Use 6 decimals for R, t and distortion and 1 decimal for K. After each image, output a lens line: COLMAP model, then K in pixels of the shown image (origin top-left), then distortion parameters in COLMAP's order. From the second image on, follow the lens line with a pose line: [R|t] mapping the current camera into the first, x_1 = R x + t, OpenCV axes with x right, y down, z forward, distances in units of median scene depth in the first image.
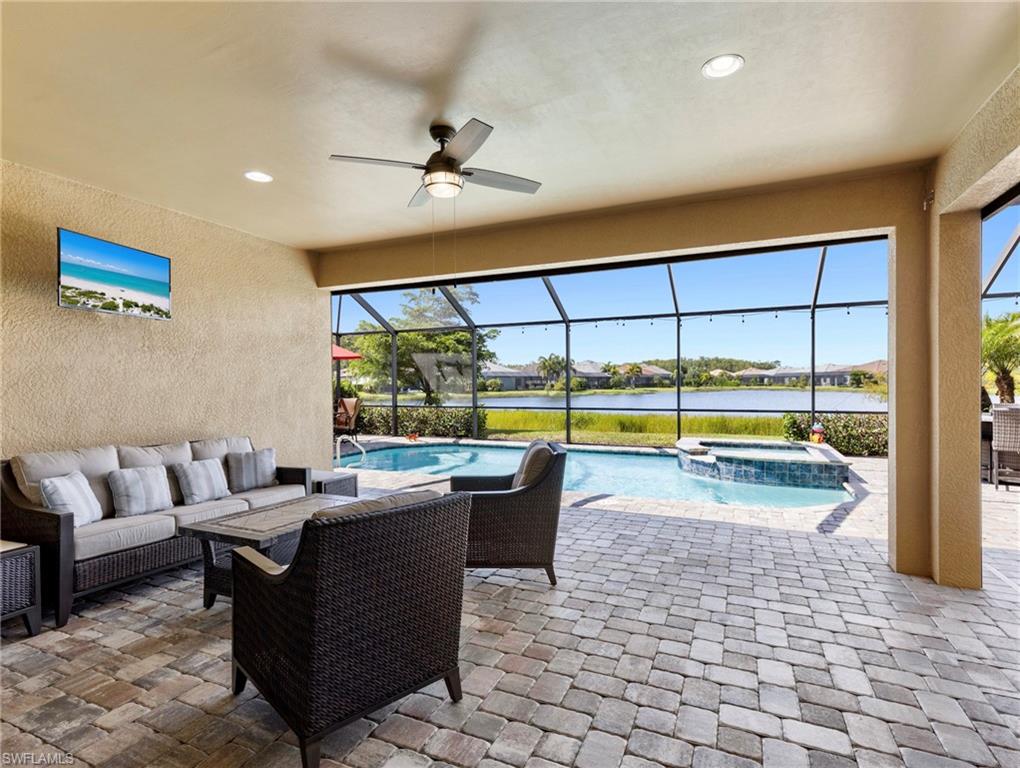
lens RADIAL K [[520.5, 0, 511.0], [0, 520.5, 386.9], [0, 0, 1]] dist [0.009885, -0.002244]
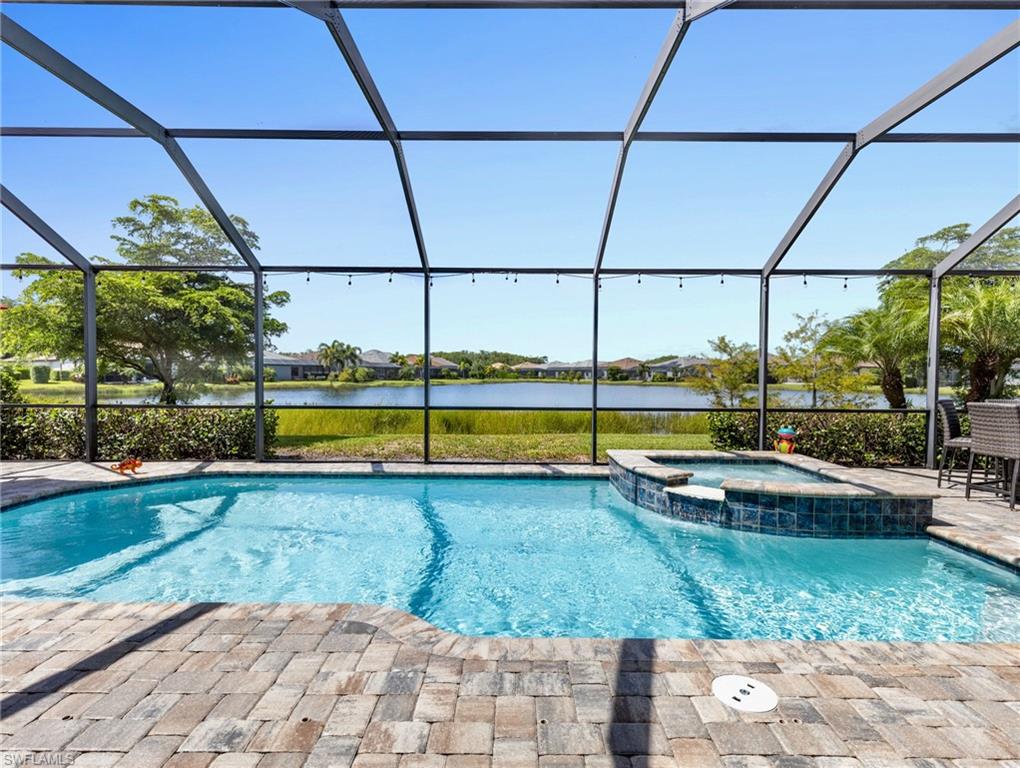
lens RADIAL K [[520.5, 0, 513.3], [0, 520.5, 385.8], [0, 0, 1]] dist [0.009885, -0.002244]
pose [[0.913861, 0.004491, 0.406002, -0.033750], [-0.010112, 0.999880, 0.011699, 0.003776], [-0.405901, -0.014797, 0.913797, 0.253159]]
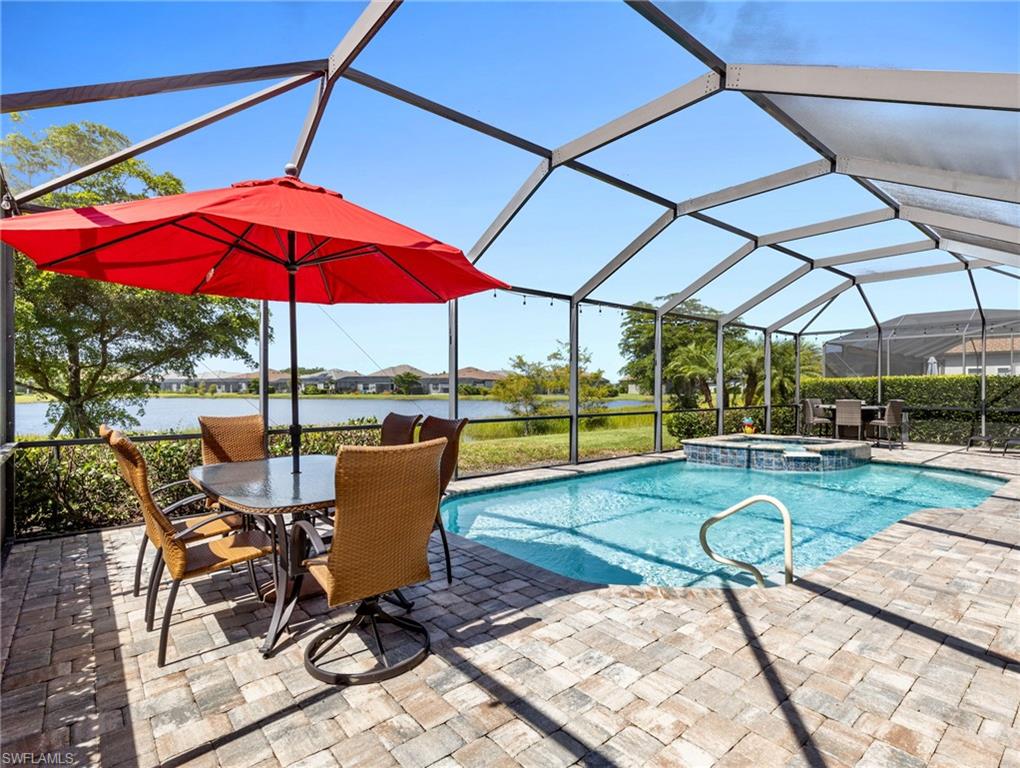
lens RADIAL K [[520.5, 0, 514.5], [0, 520.5, 386.9], [0, 0, 1]] dist [0.009885, -0.002244]
pose [[0.425996, 0.010114, 0.904669, -0.399314], [0.002668, 0.999919, -0.012435, 0.005153], [-0.904721, 0.007711, 0.425935, 0.509360]]
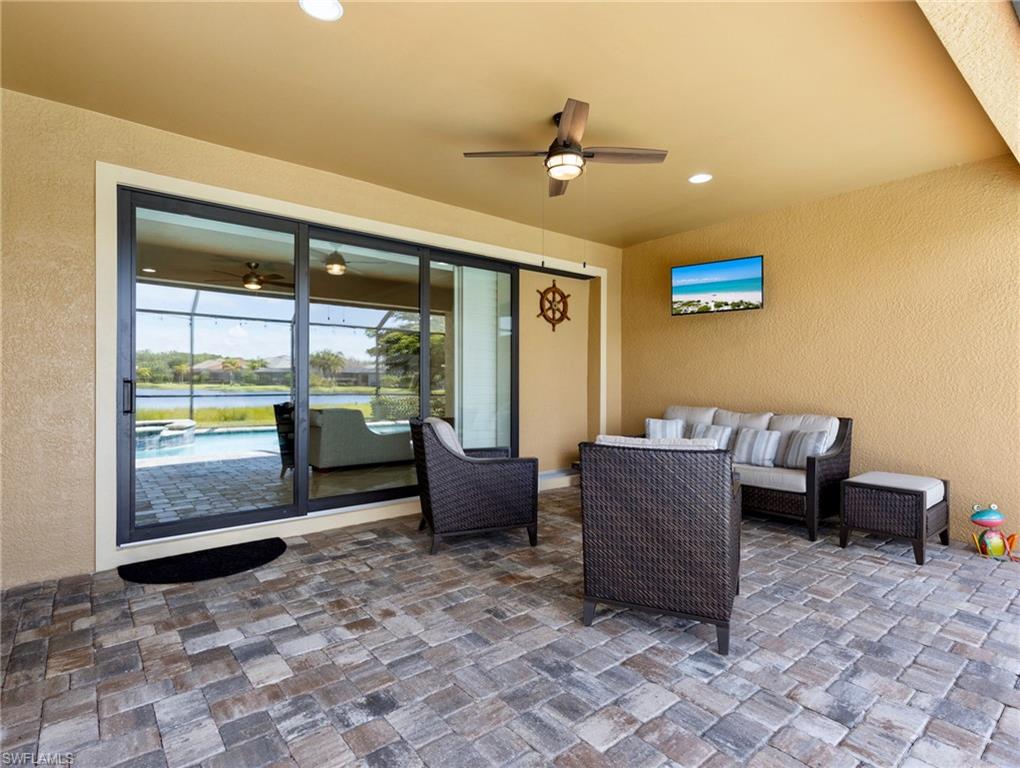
lens RADIAL K [[520.5, 0, 520.7], [0, 520.5, 382.3], [0, 0, 1]] dist [0.009885, -0.002244]
pose [[-0.427968, 0.006471, -0.903771, 0.154397], [-0.007684, 0.999912, 0.010798, 0.007531], [0.903761, 0.011566, -0.427881, 0.247004]]
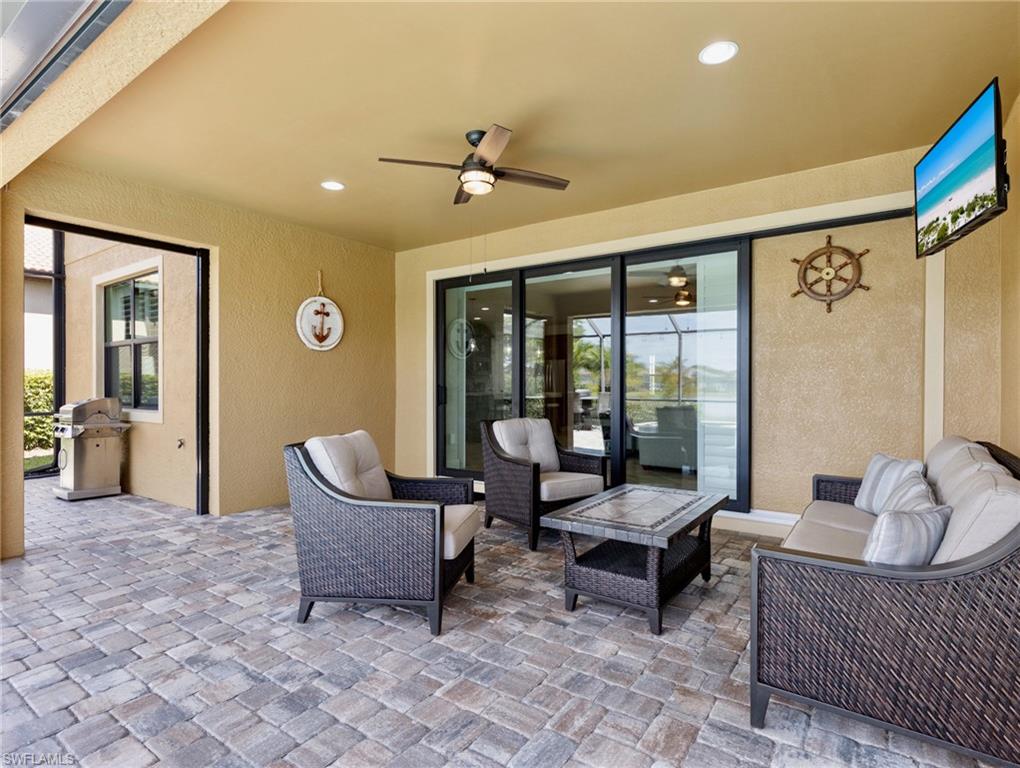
lens RADIAL K [[534.0, 0, 521.2], [0, 534.0, 389.1], [0, 0, 1]] dist [0.001098, -0.000957]
pose [[-0.985765, 0.005805, 0.168026, -0.073823], [0.008072, 0.999885, 0.012812, 0.007387], [-0.167933, 0.013986, -0.985699, 0.378776]]
